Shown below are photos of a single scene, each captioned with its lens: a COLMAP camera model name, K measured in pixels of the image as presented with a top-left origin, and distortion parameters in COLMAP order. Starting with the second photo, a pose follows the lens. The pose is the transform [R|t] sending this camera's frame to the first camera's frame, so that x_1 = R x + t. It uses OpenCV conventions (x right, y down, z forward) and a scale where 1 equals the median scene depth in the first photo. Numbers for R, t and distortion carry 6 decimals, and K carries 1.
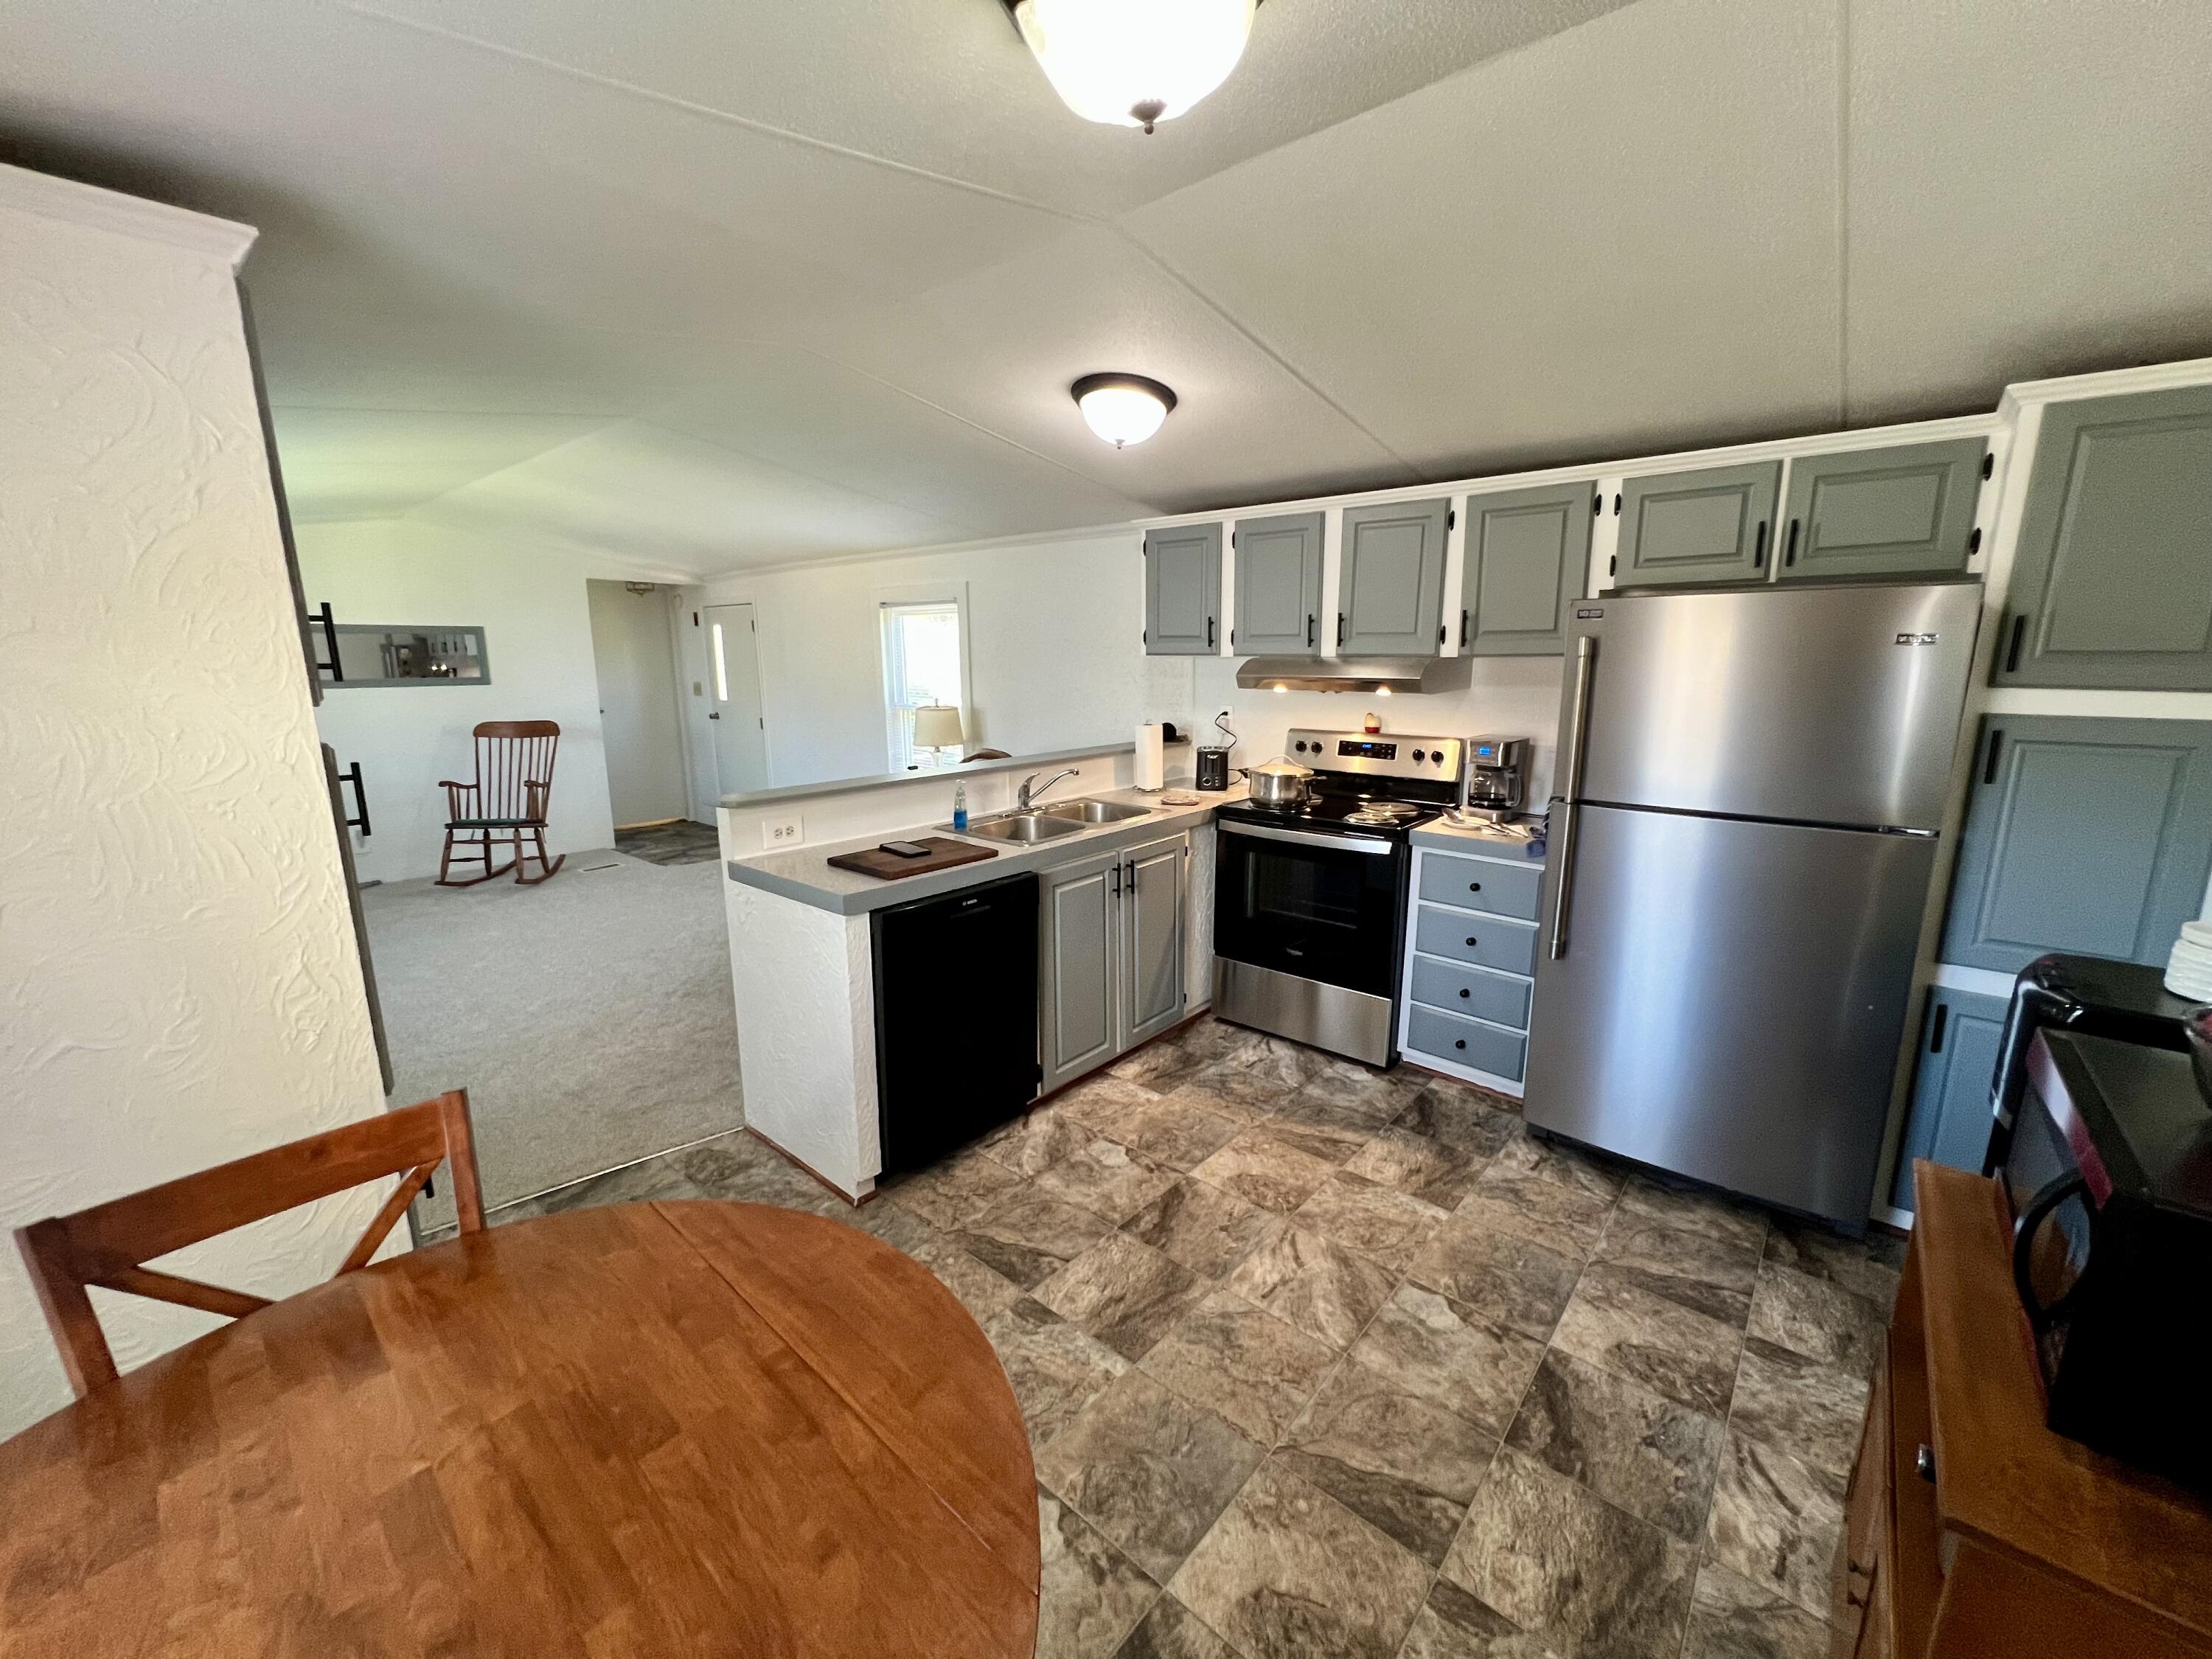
lens RADIAL K [[898.8, 0, 1106.0], [0, 898.8, 829.5], [0, 0, 1]] dist [-0.000660, -0.000232]
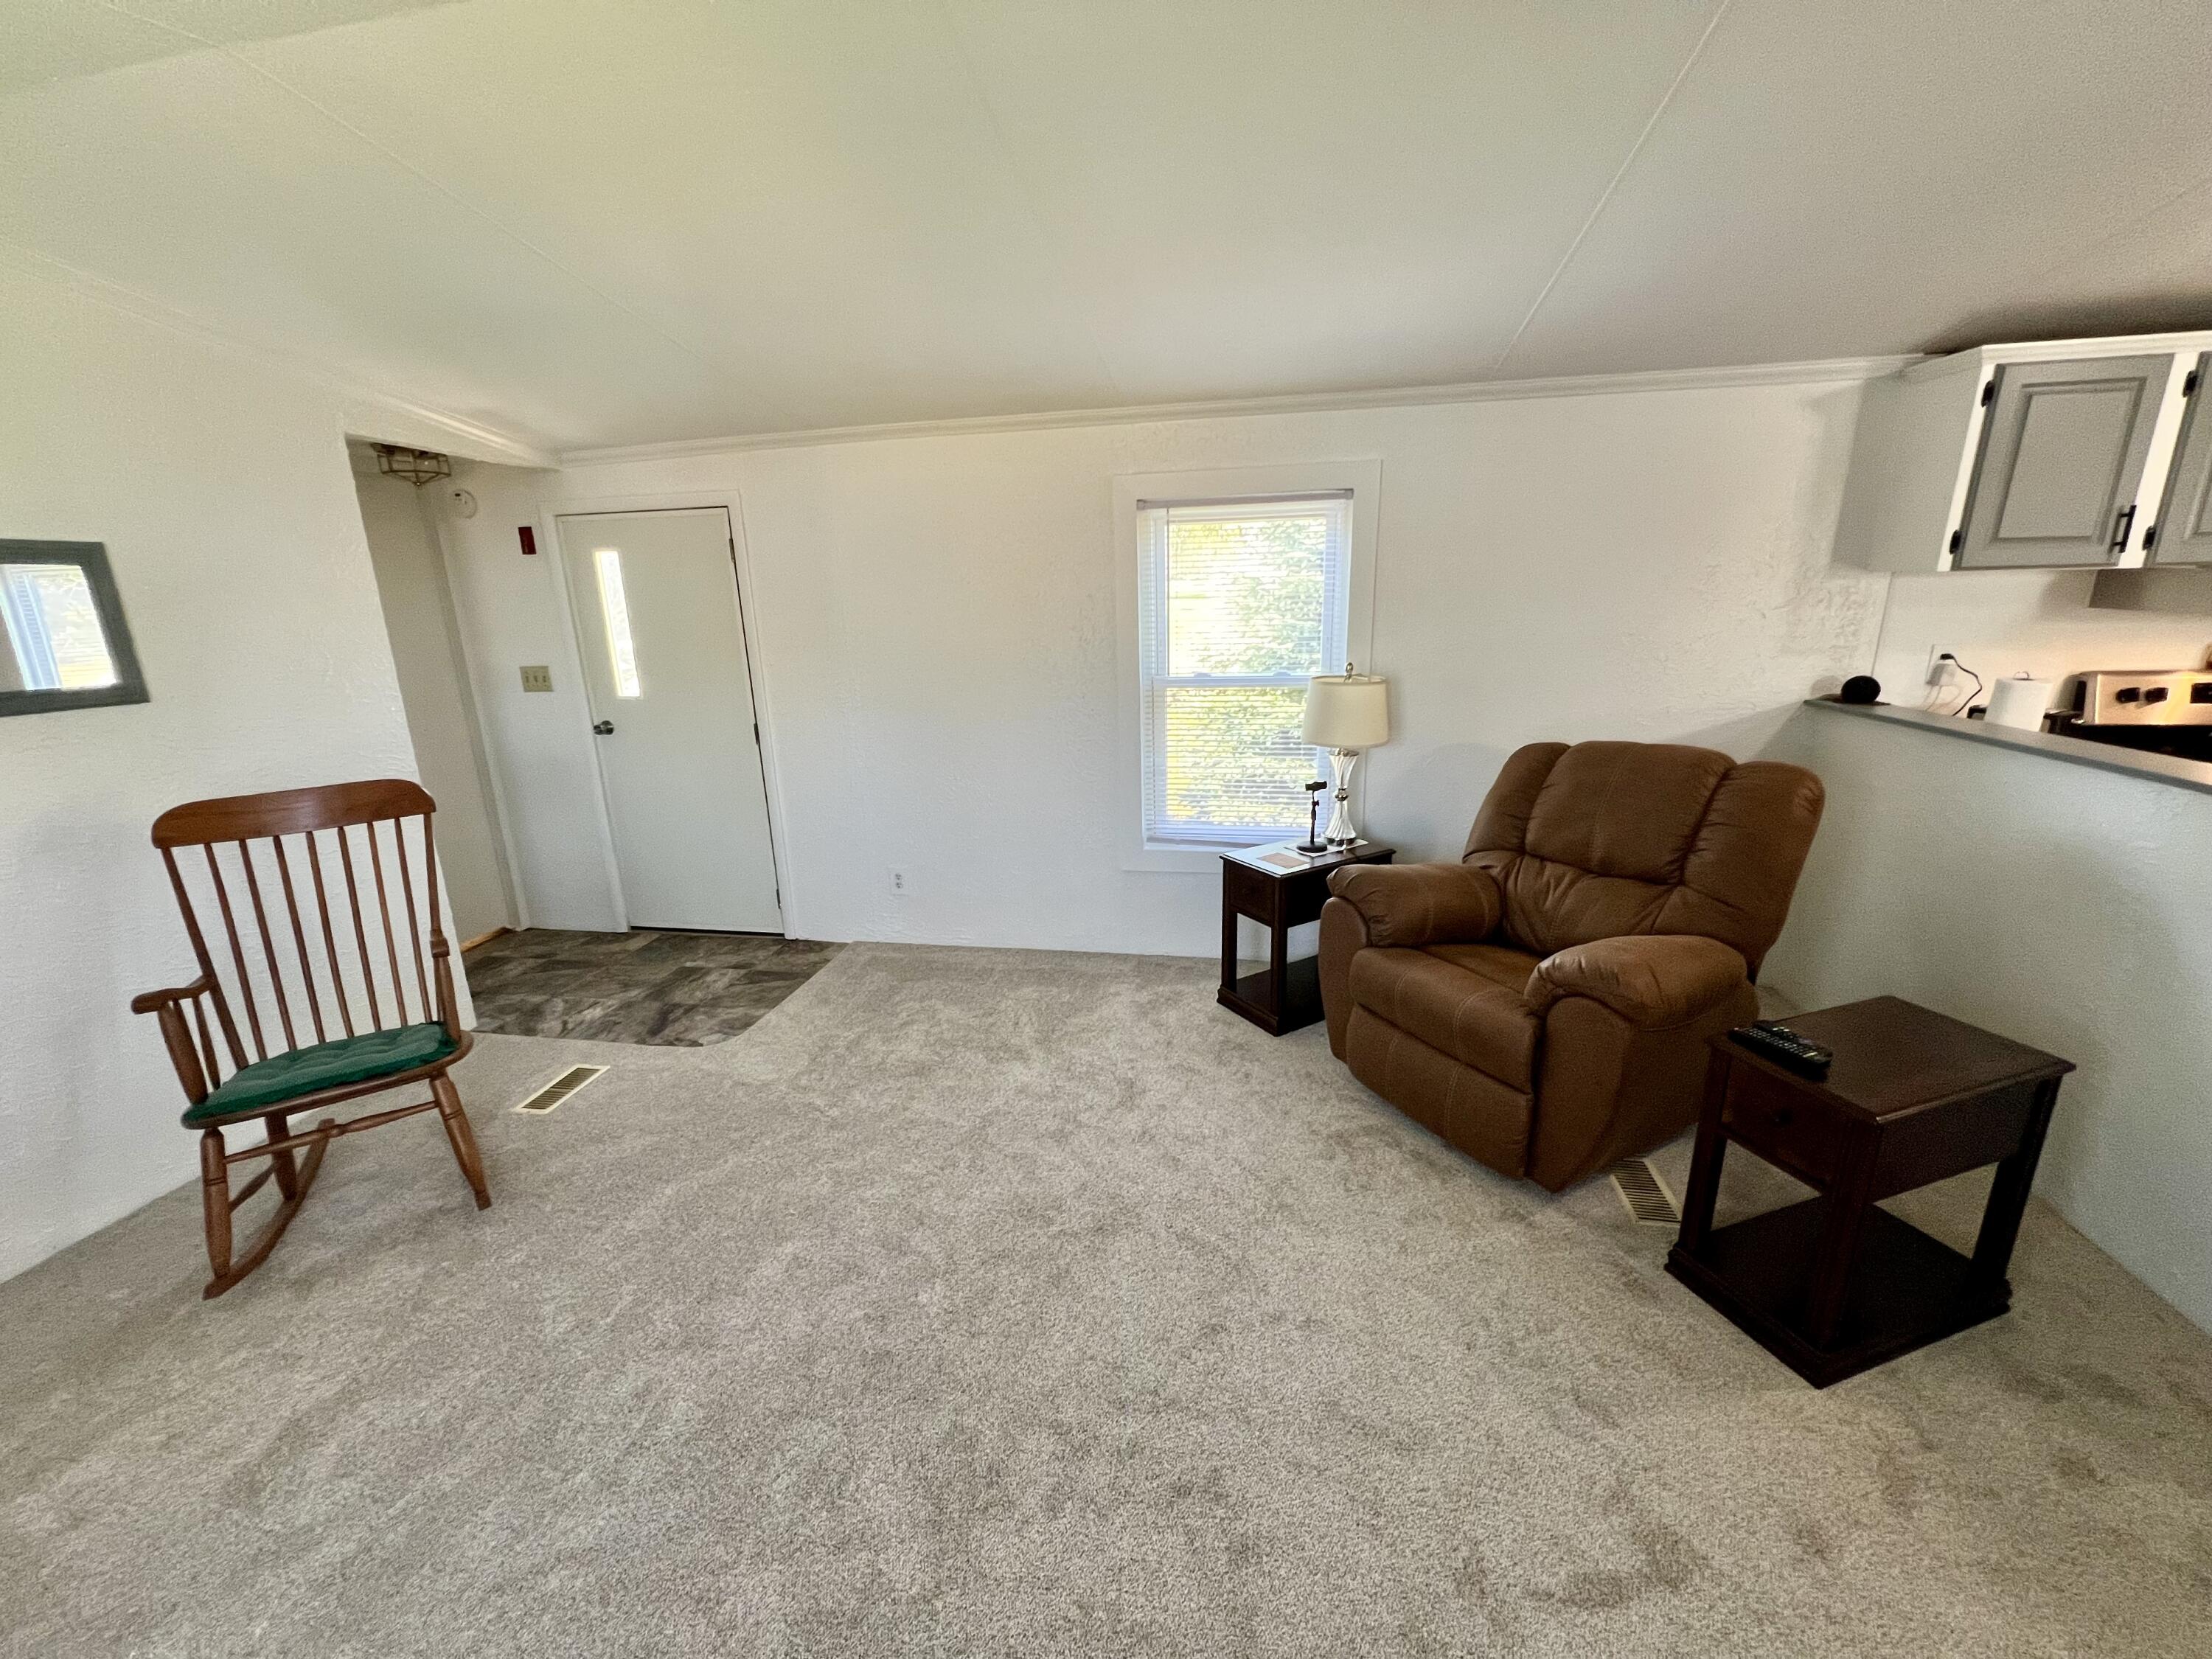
lens RADIAL K [[898.8, 0, 1106.0], [0, 898.8, 829.5], [0, 0, 1]] dist [-0.000660, -0.000232]
pose [[0.868504, -0.153428, 0.471340, -0.718367], [0.123863, 0.987899, 0.093343, -0.132236], [-0.479958, -0.022687, 0.876998, 0.655970]]
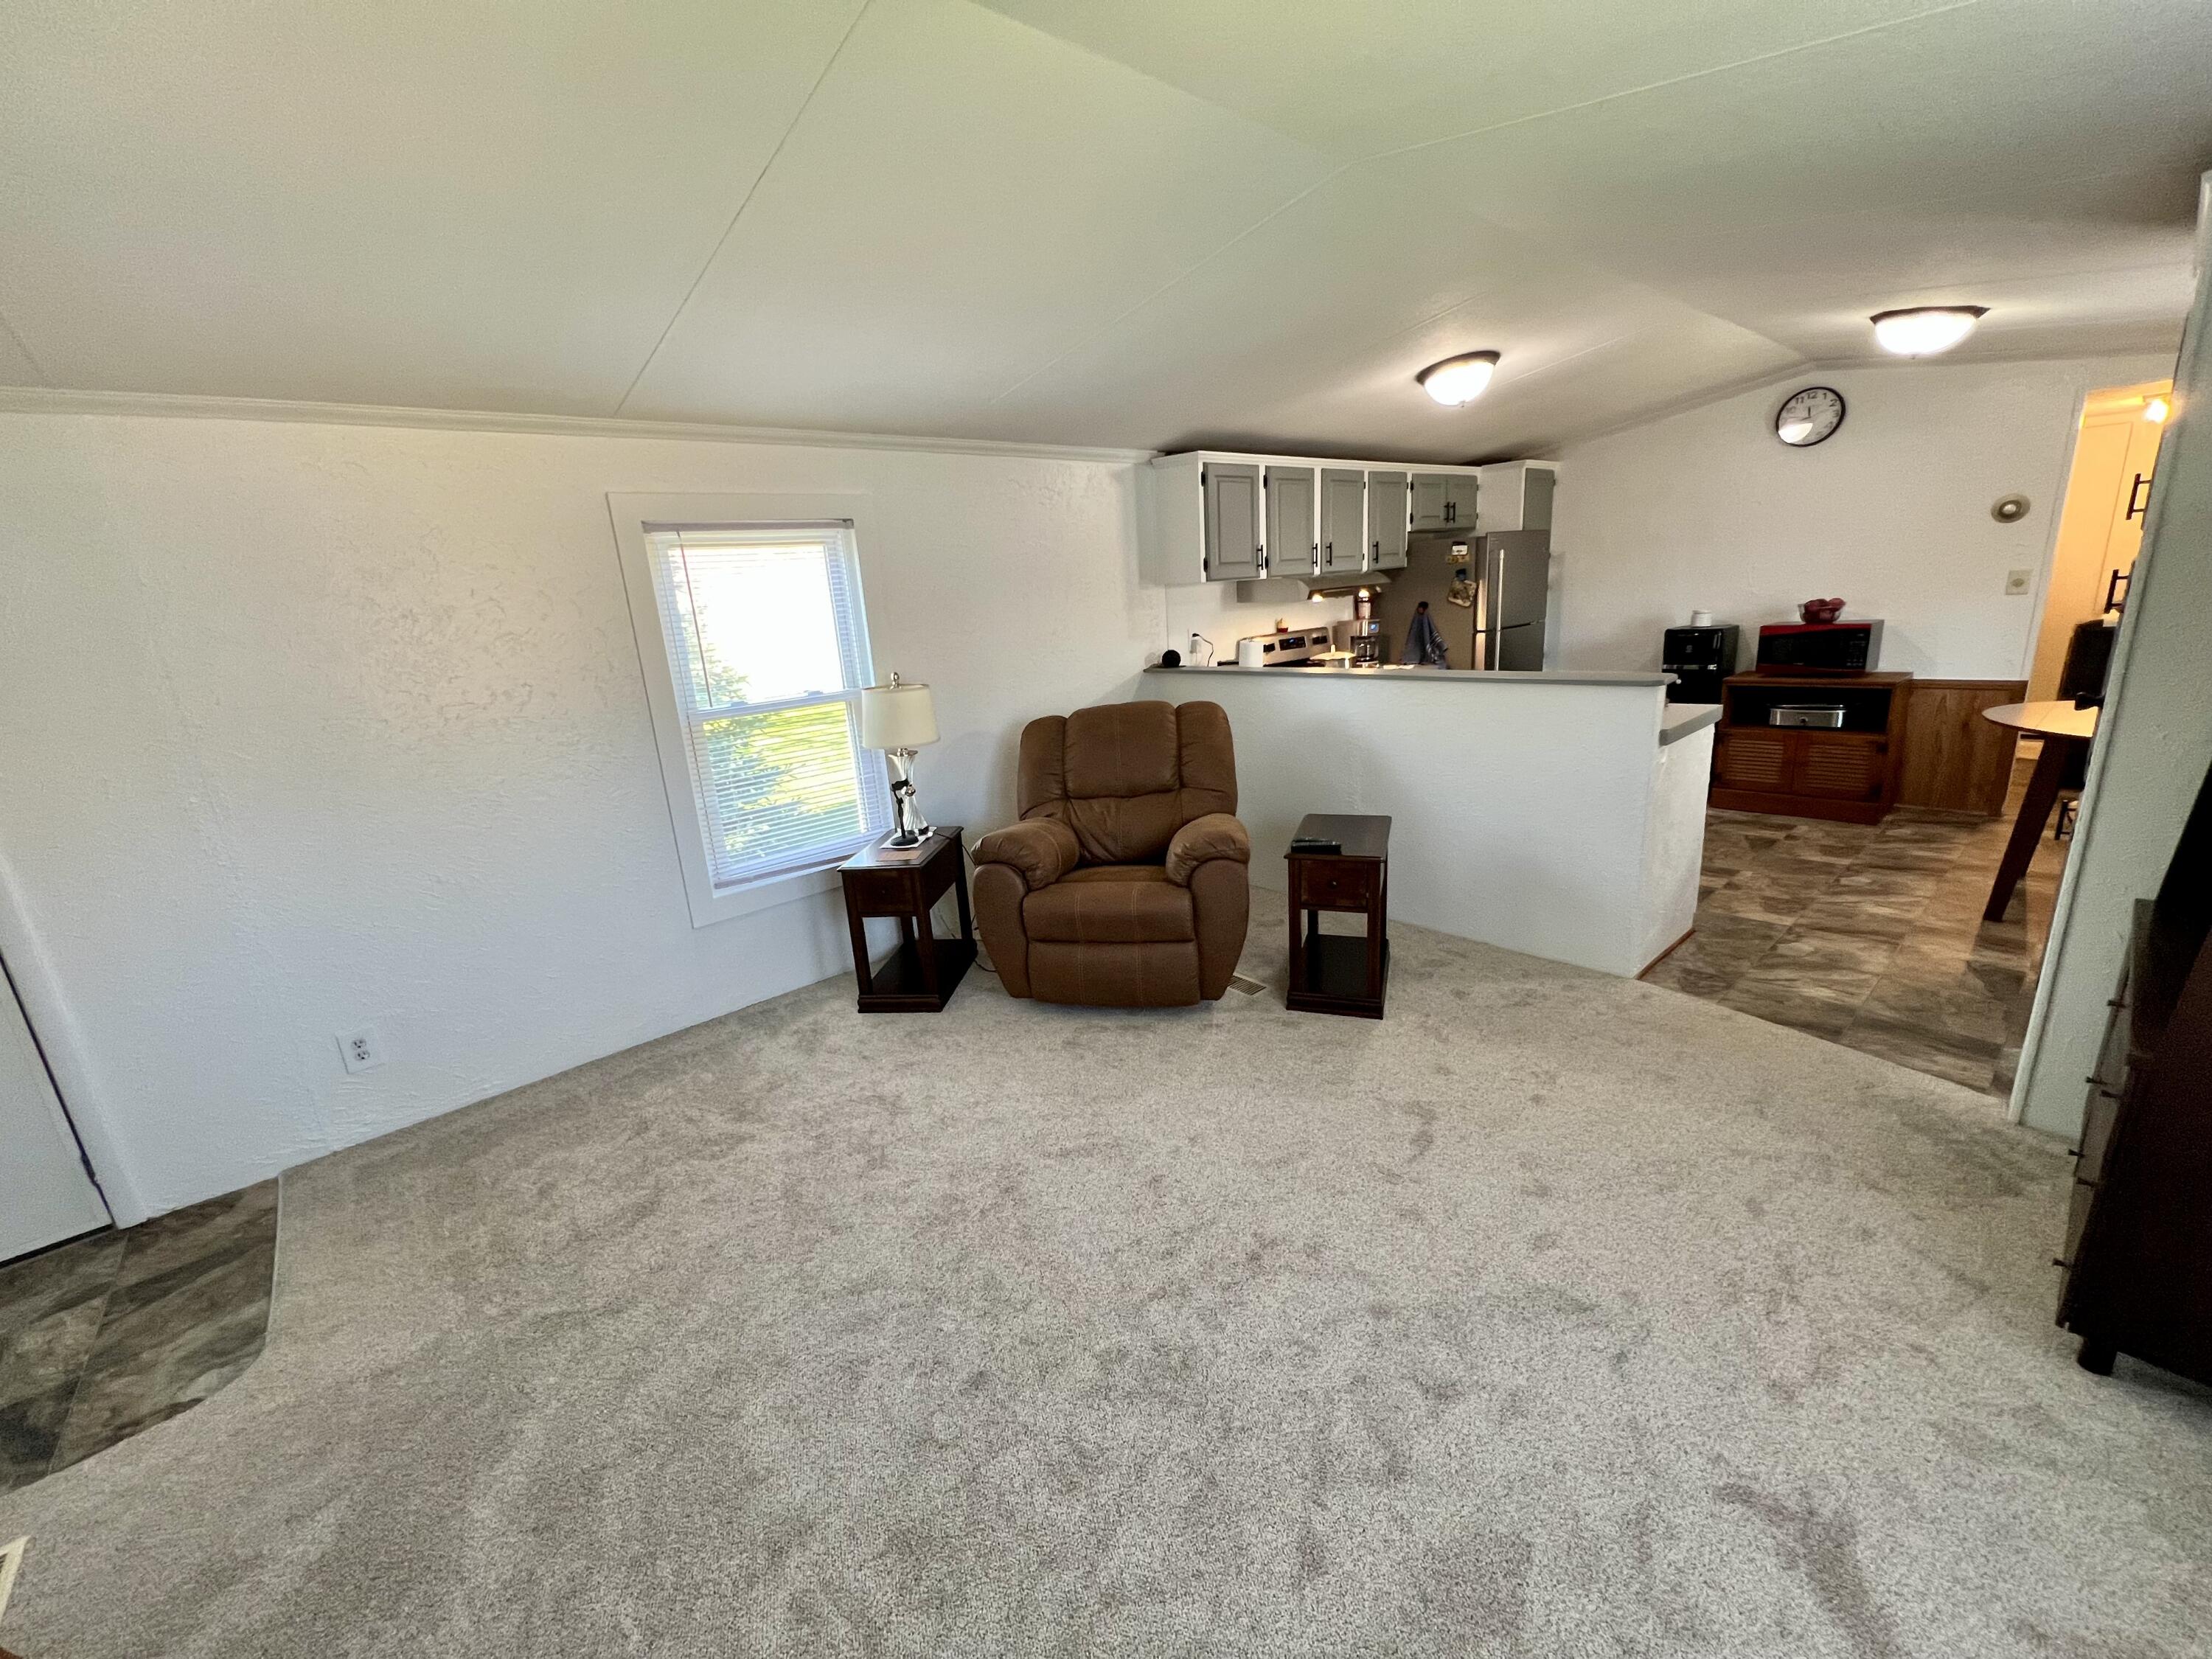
lens RADIAL K [[898.8, 0, 1106.0], [0, 898.8, 829.5], [0, 0, 1]] dist [-0.000660, -0.000232]
pose [[0.129420, -0.268813, 0.954458, -0.959034], [0.258713, 0.938368, 0.229201, -0.174147], [-0.957245, 0.217268, 0.190989, 0.879176]]
